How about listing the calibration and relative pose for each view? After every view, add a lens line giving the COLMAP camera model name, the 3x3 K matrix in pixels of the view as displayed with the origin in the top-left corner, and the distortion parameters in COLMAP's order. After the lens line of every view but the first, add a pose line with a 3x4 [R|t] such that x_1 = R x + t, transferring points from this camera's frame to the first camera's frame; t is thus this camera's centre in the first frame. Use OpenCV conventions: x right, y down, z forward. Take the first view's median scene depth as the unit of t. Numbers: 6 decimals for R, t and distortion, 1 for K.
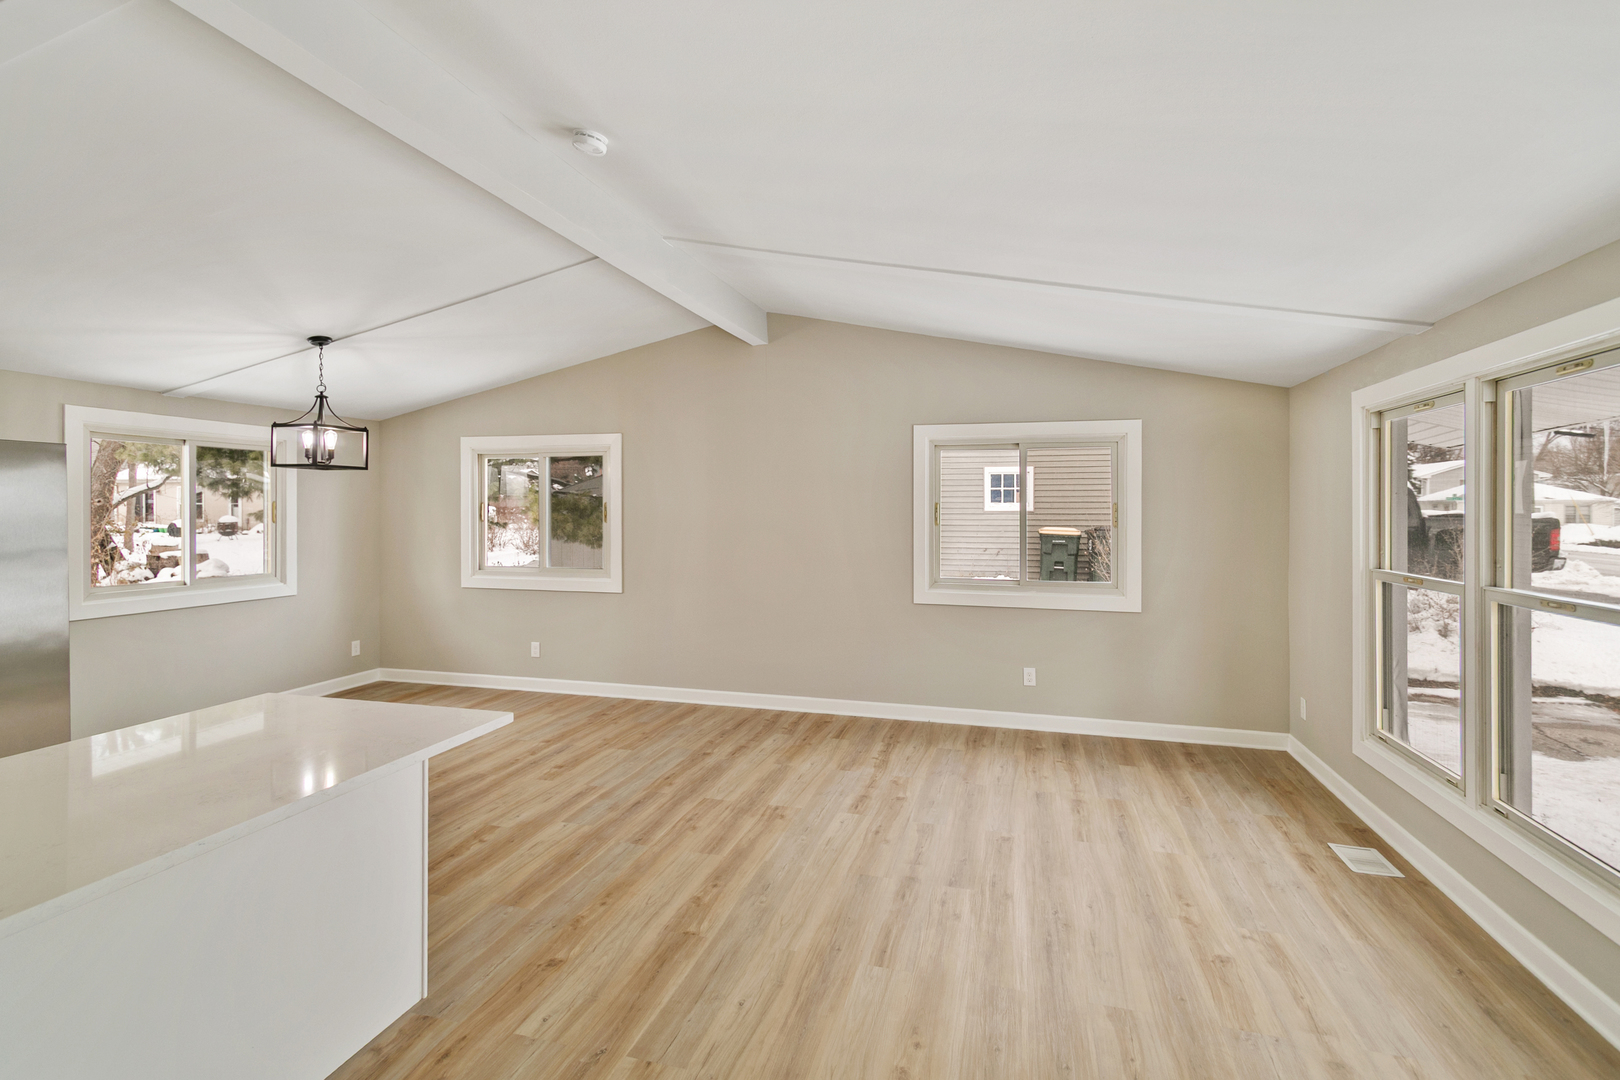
lens RADIAL K [[780.2, 0, 832.6], [0, 780.2, 509.9], [0, 0, 1]] dist [0.027044, -0.008755]
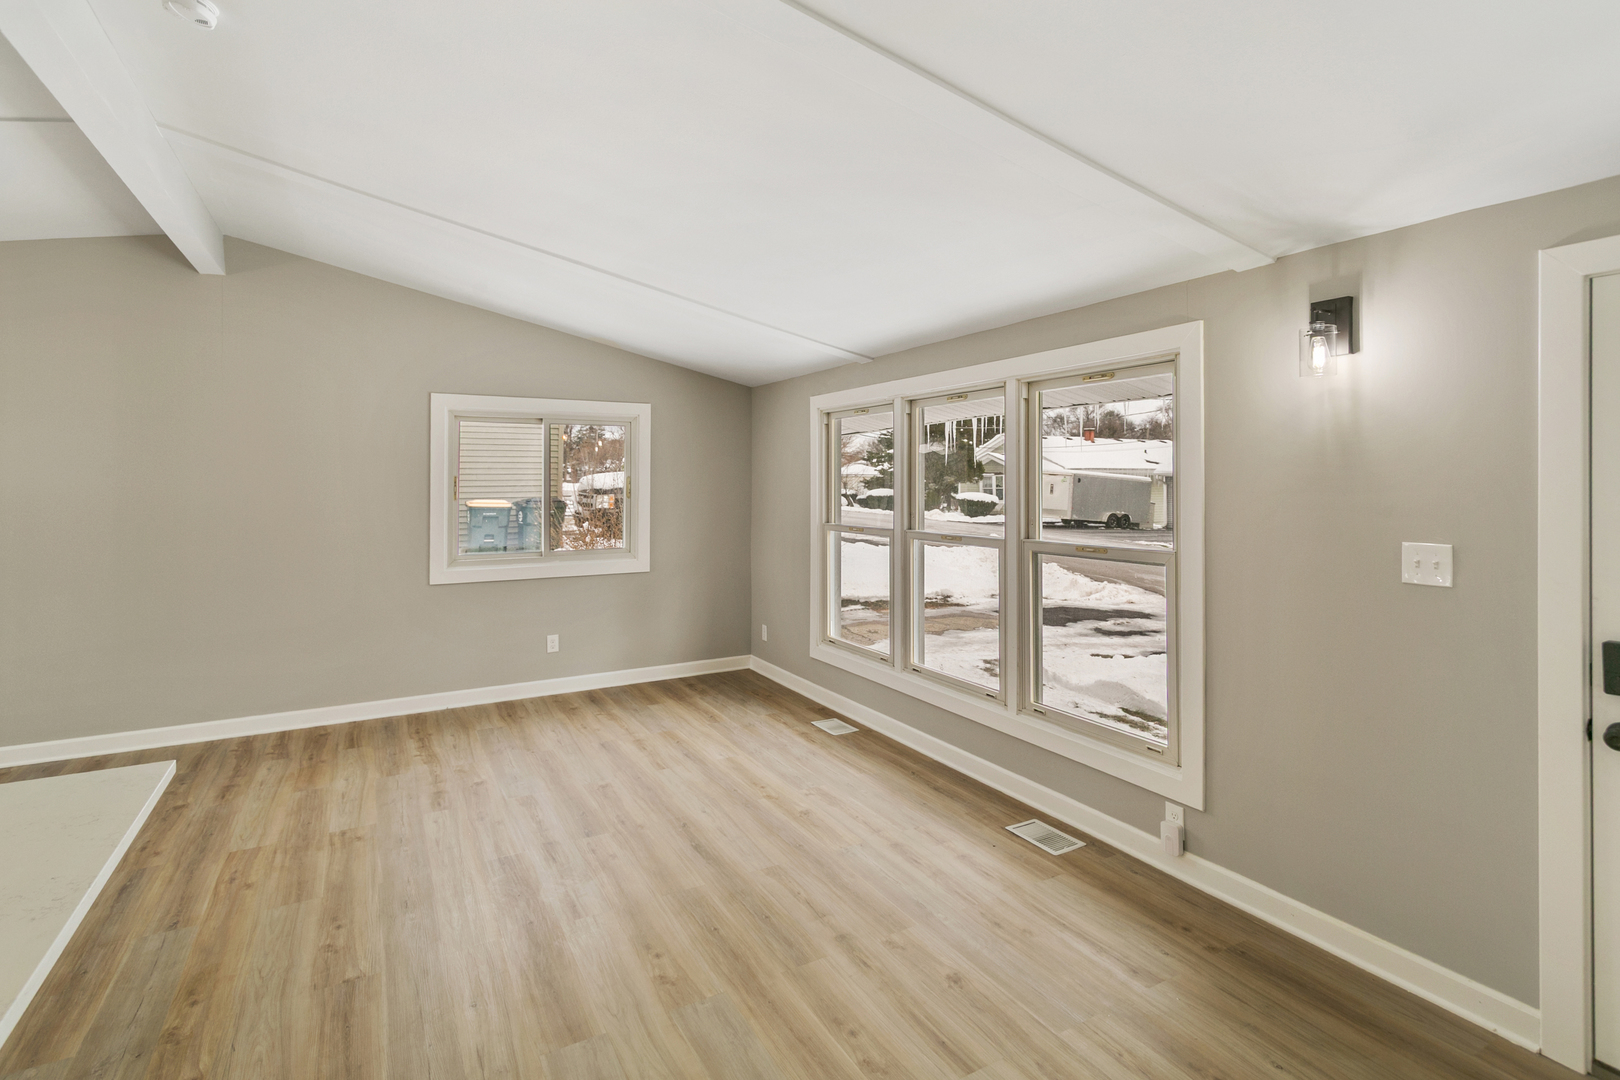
lens RADIAL K [[780.2, 0, 818.6], [0, 780.2, 477.3], [0, 0, 1]] dist [0.027044, -0.008755]
pose [[0.708296, -0.002600, 0.705911, -0.309922], [0.005374, 0.999984, -0.001710, -0.005379], [-0.705896, 0.005005, 0.708298, 0.014987]]
